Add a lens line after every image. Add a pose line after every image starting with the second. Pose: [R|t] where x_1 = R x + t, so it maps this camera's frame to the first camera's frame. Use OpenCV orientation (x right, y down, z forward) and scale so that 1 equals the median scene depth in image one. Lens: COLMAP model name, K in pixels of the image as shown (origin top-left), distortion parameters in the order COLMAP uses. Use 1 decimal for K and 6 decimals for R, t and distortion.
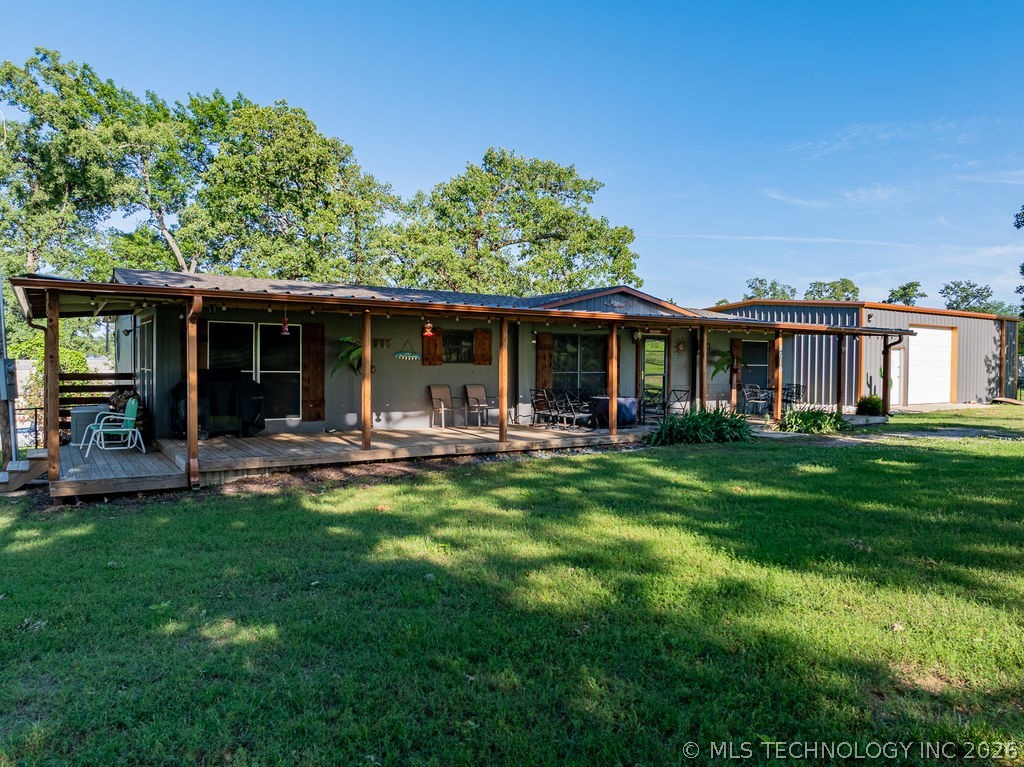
lens RADIAL K [[724.5, 0, 511.9], [0, 724.5, 371.2], [0, 0, 1]] dist [-0.054615, -0.000322]
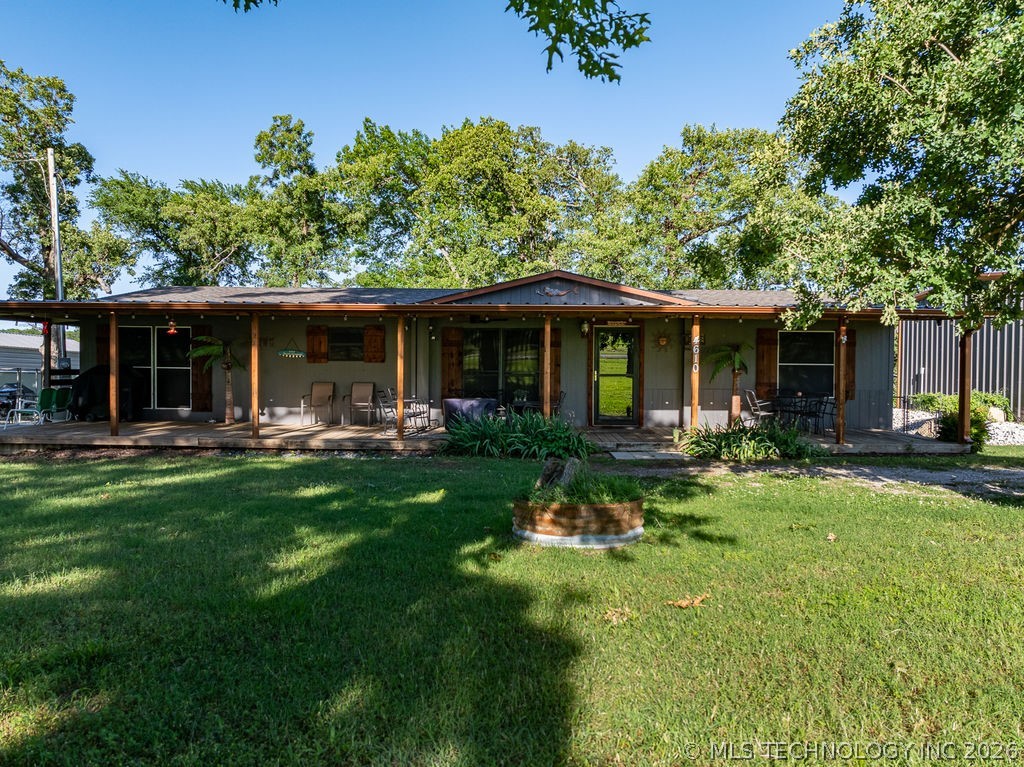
lens RADIAL K [[724.5, 0, 511.9], [0, 724.5, 371.2], [0, 0, 1]] dist [-0.054615, -0.000322]
pose [[0.803028, 0.003507, -0.595932, 0.718553], [-0.010424, 0.999912, -0.008161, 0.008855], [0.595851, 0.012766, 0.802994, 0.357466]]
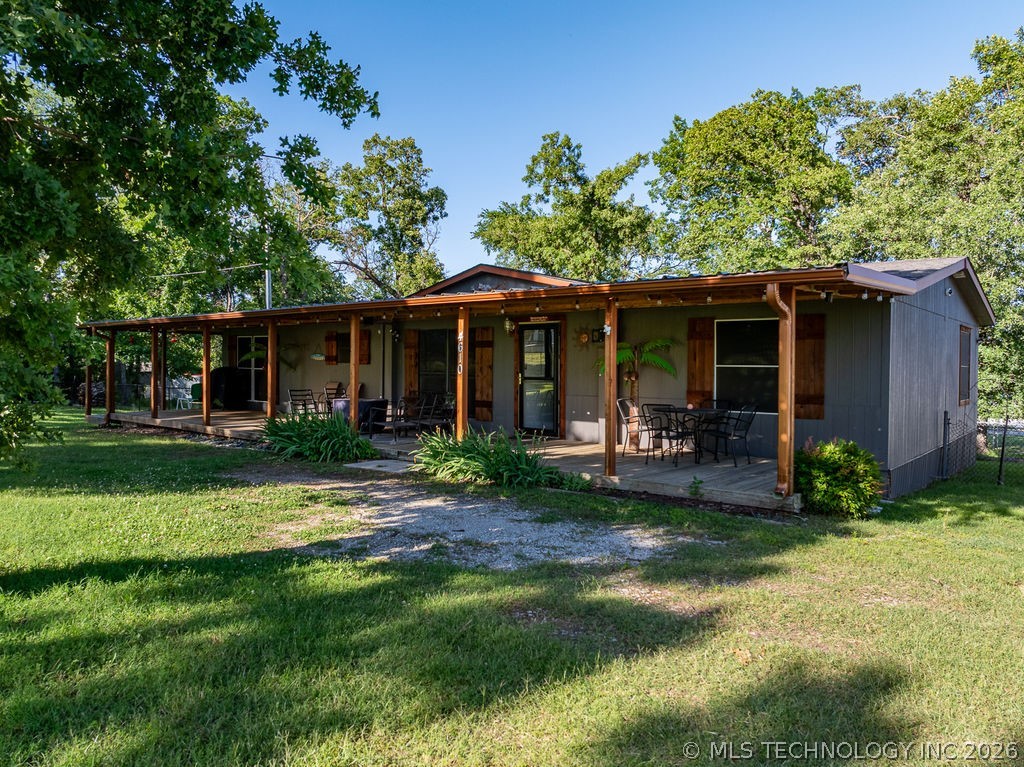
lens RADIAL K [[724.5, 0, 511.9], [0, 724.5, 371.2], [0, 0, 1]] dist [-0.054615, -0.000322]
pose [[0.227172, 0.000632, -0.973854, 1.084936], [-0.023215, 0.999719, -0.004767, 0.000834], [0.973578, 0.023691, 0.227123, 1.021876]]
